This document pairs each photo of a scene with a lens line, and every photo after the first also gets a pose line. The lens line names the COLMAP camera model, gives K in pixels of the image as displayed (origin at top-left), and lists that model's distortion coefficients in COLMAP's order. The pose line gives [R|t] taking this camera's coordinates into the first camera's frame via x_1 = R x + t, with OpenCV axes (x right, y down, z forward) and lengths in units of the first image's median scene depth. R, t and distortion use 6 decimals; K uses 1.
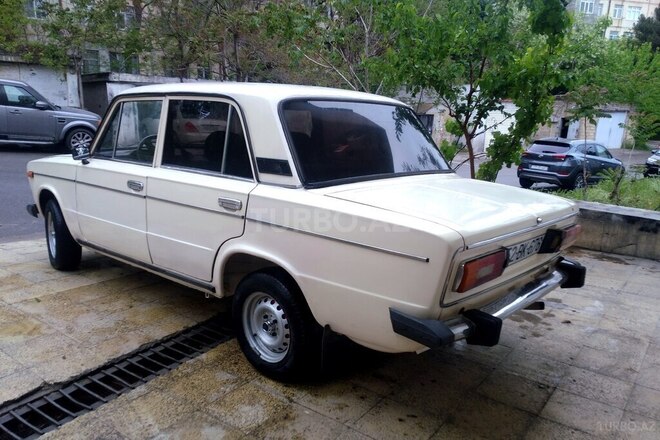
lens RADIAL K [[525.3, 0, 331.1], [0, 525.3, 245.2], [0, 0, 1]] dist [0.105116, -0.142675]
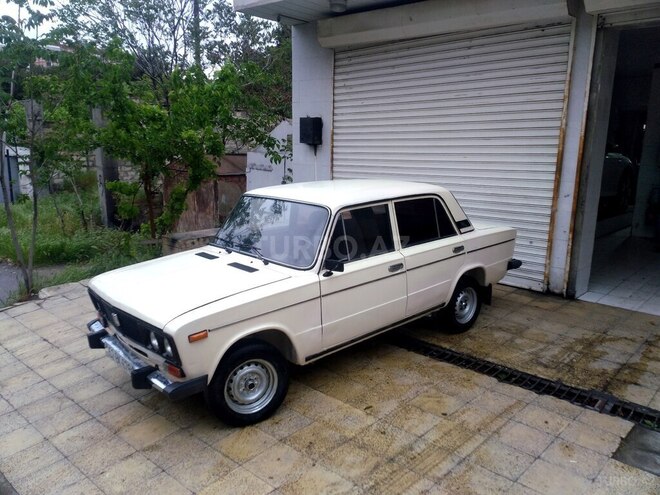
lens RADIAL K [[517.2, 0, 330.0], [0, 517.2, 247.5], [0, 0, 1]] dist [0.126143, -0.197265]
pose [[0.108260, -0.243251, 0.963903, -1.469838], [0.262566, 0.942168, 0.208276, -0.427905], [-0.958822, 0.230540, 0.165869, 0.828078]]
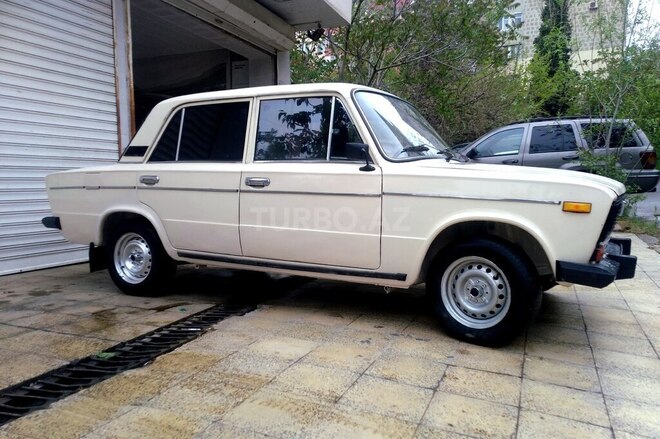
lens RADIAL K [[525.3, 0, 331.1], [0, 525.3, 244.7], [0, 0, 1]] dist [0.105116, -0.142675]
pose [[-0.963659, -0.001096, -0.267133, 0.091679], [-0.097943, 0.931804, 0.349498, -0.397841], [0.248533, 0.362961, -0.898048, 2.087765]]
